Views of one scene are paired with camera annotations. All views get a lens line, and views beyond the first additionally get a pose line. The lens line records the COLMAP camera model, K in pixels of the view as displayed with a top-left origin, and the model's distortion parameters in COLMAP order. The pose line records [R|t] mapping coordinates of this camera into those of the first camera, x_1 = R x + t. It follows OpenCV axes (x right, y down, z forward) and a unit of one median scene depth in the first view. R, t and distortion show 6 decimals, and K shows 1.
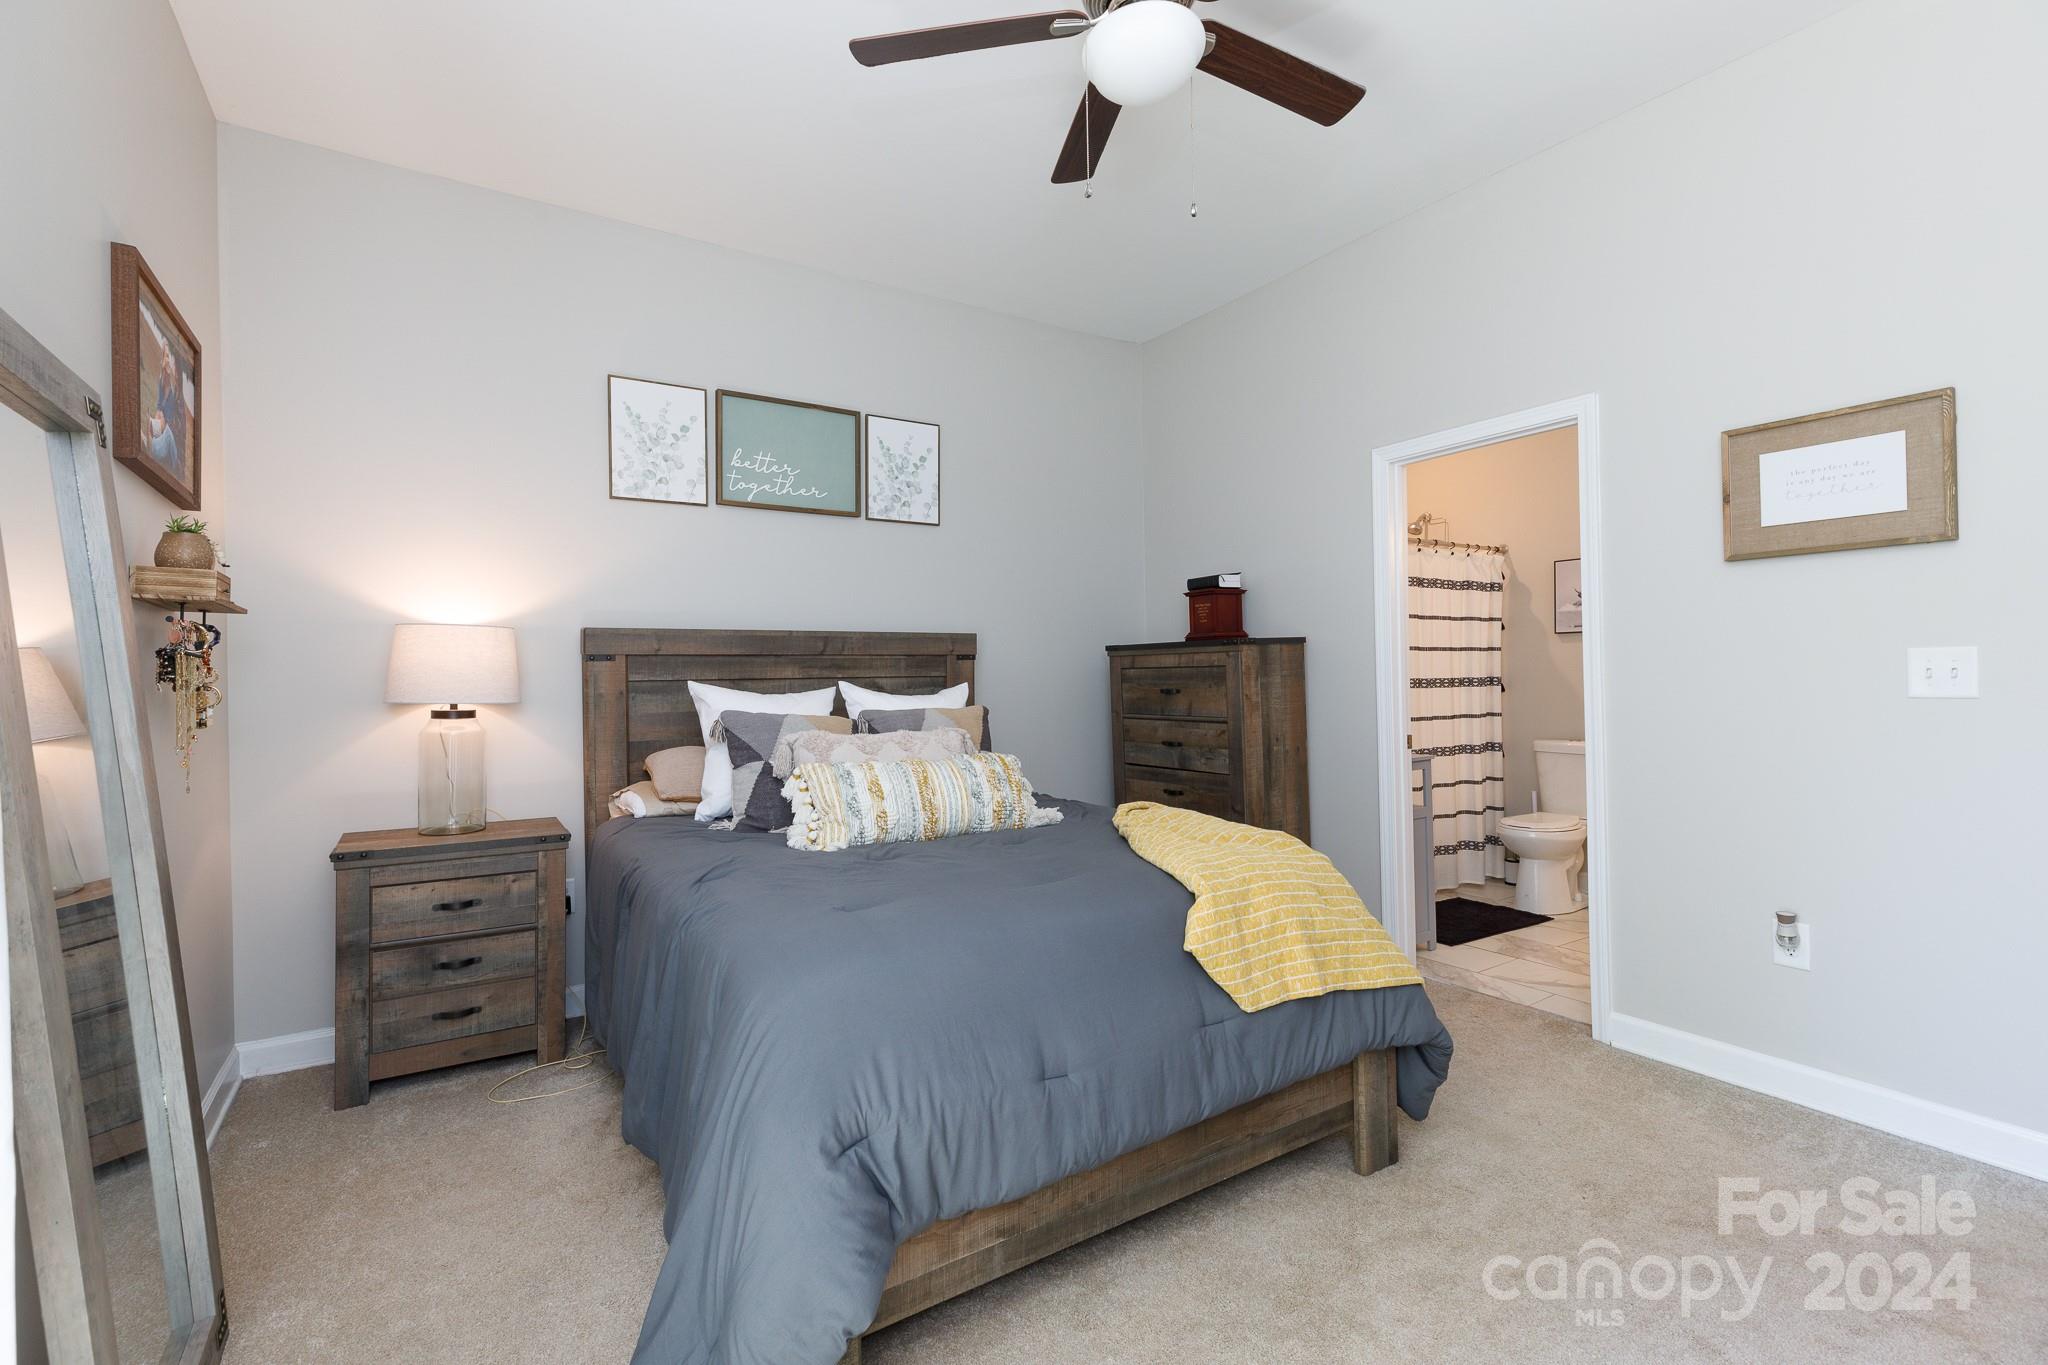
lens RADIAL K [[909.6, 0, 1019.1], [0, 909.6, 670.6], [0, 0, 1]] dist [0.000204, -0.000598]
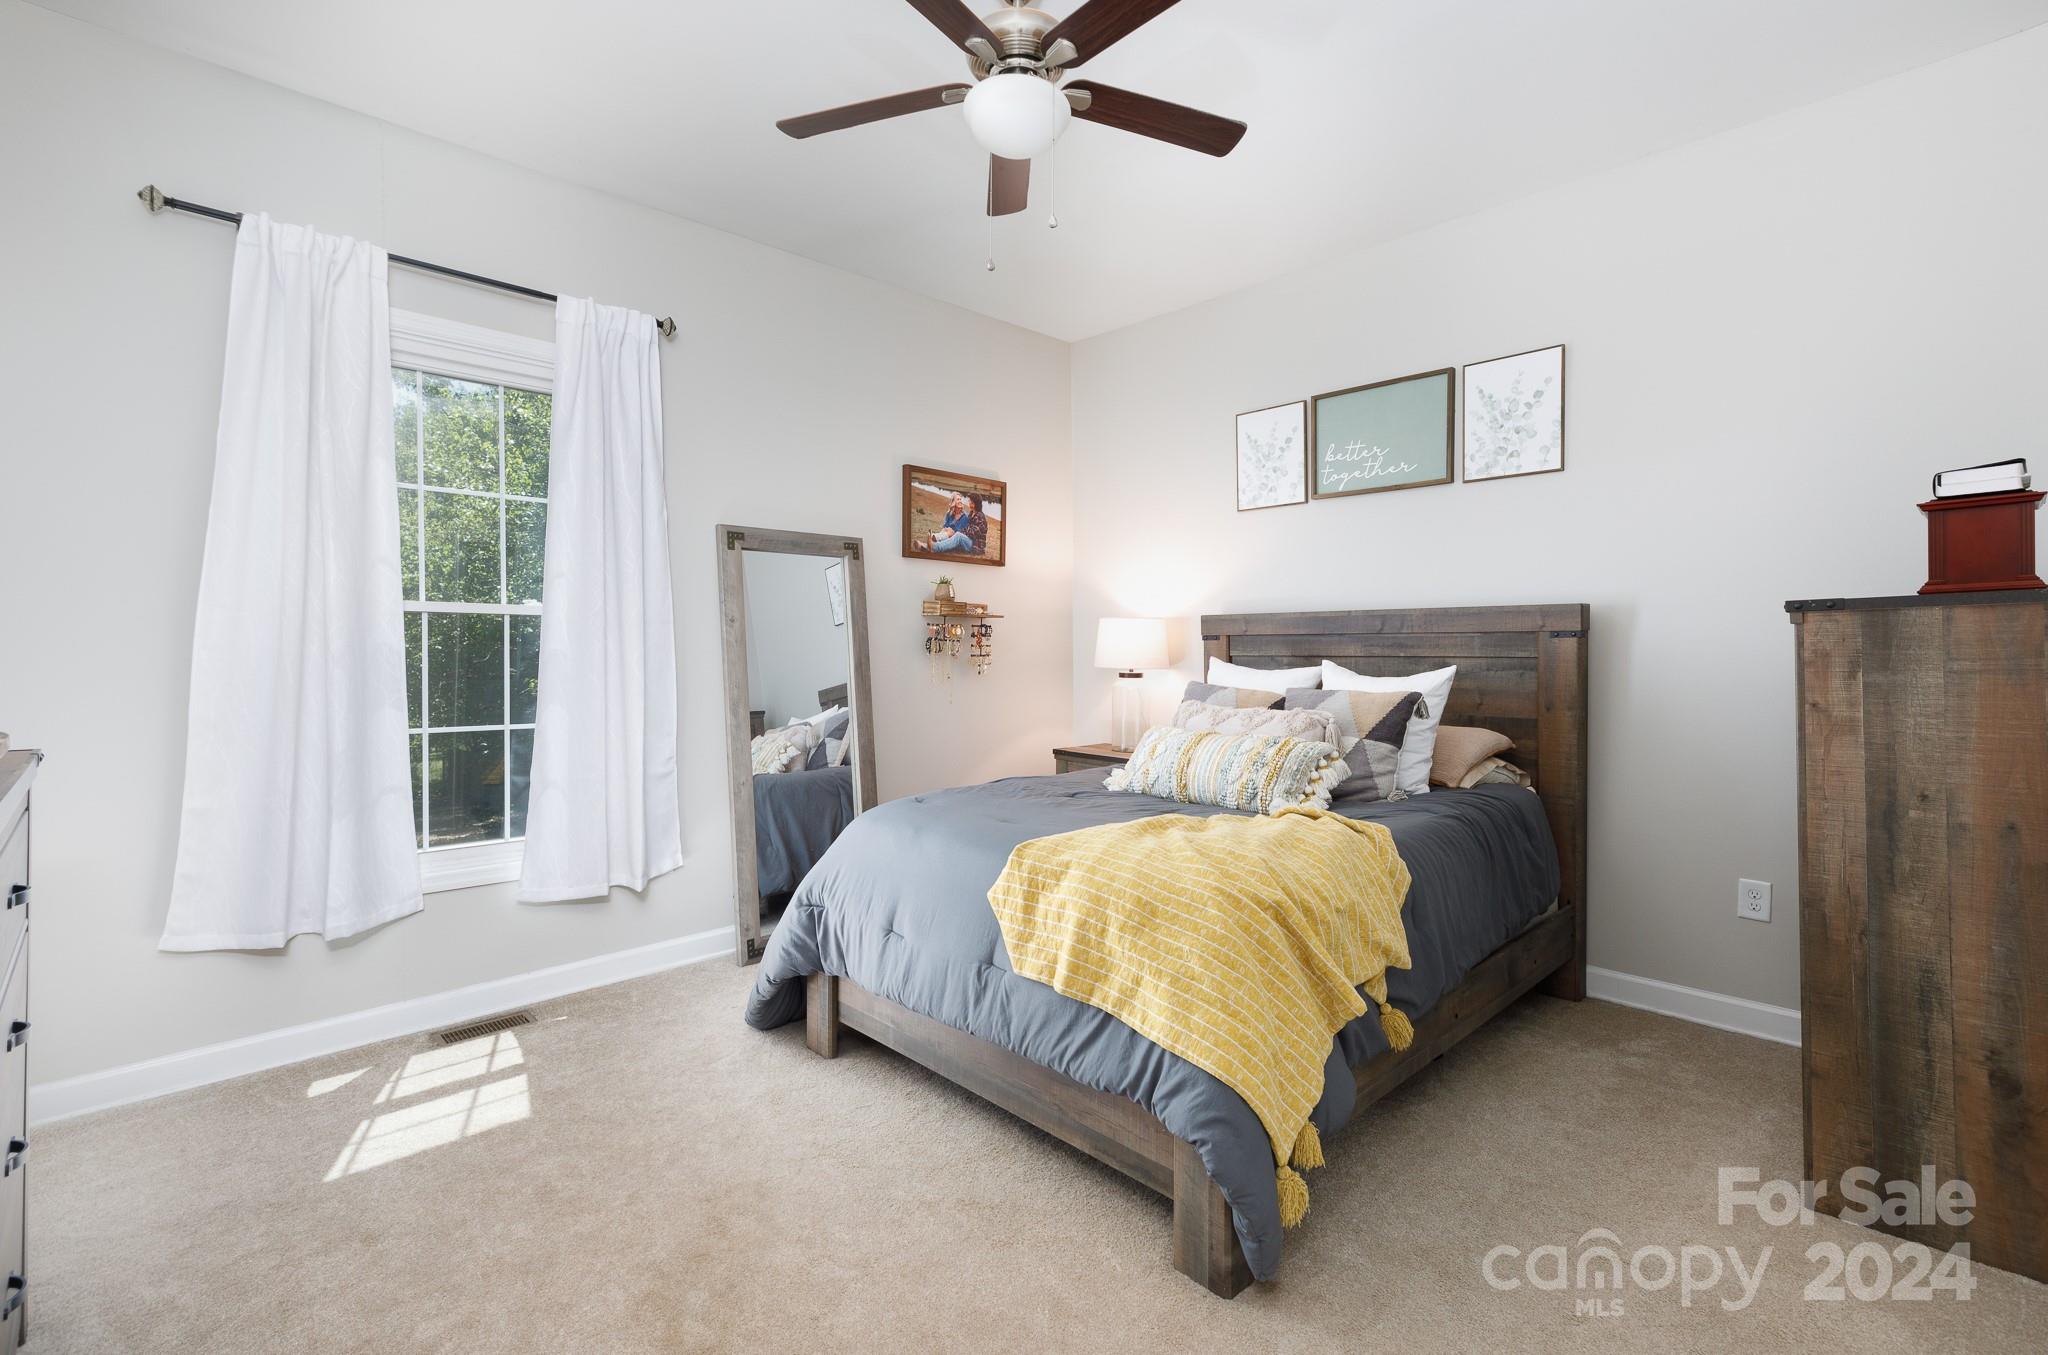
lens RADIAL K [[909.6, 0, 1020.2], [0, 909.6, 666.3], [0, 0, 1]] dist [0.000204, -0.000598]
pose [[0.184318, 0.028882, -0.982442, 0.682257], [-0.005722, 0.999583, 0.028313, -0.007306], [0.982850, 0.000403, 0.184407, 0.422632]]
